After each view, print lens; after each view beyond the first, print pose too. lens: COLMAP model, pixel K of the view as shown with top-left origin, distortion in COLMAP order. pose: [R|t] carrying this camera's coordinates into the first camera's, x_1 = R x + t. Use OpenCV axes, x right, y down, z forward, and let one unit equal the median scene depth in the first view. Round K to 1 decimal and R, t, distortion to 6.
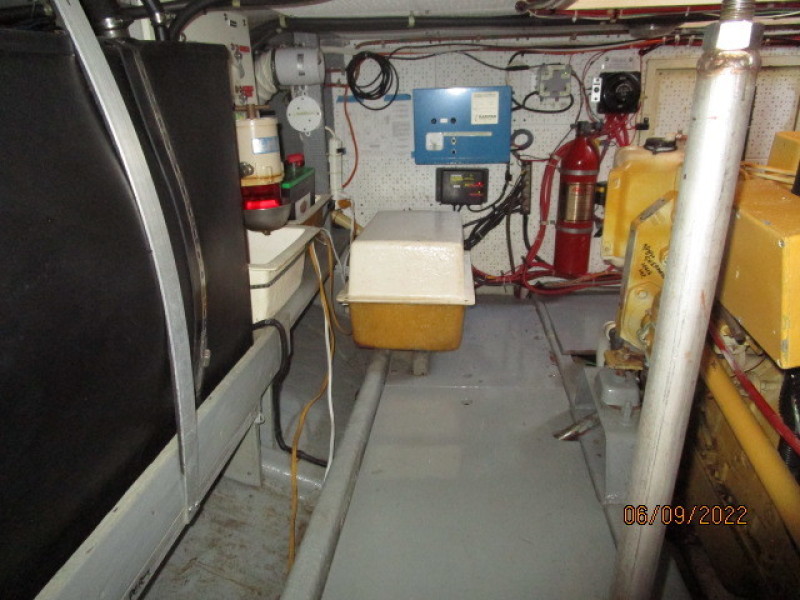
lens RADIAL K [[566.6, 0, 401.7], [0, 566.6, 301.5], [0, 0, 1]] dist [-0.006186, 0.004725]
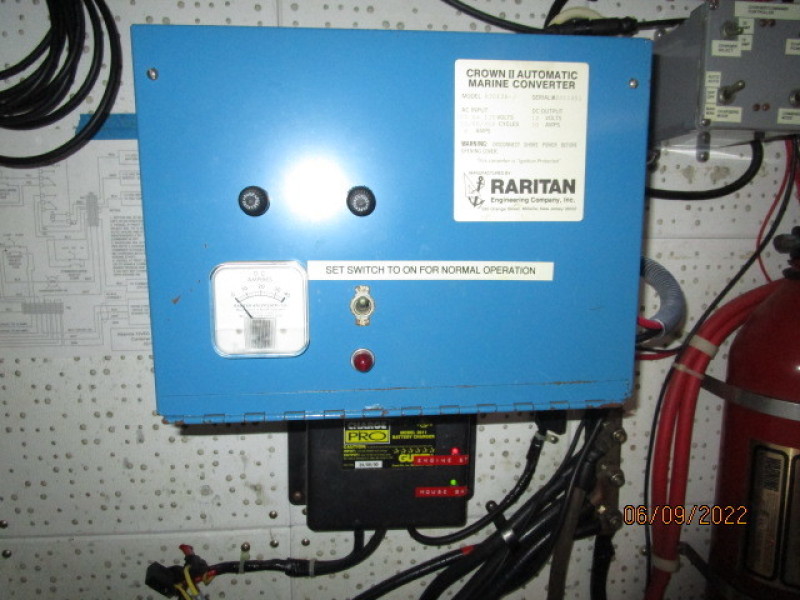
lens RADIAL K [[566.6, 0, 399.3], [0, 566.6, 298.1], [0, 0, 1]] dist [-0.006186, 0.004725]
pose [[0.977620, -0.005059, 0.210318, 0.059850], [0.049982, 0.976672, -0.208837, -0.231873], [-0.204355, 0.214676, 0.955067, 0.769601]]
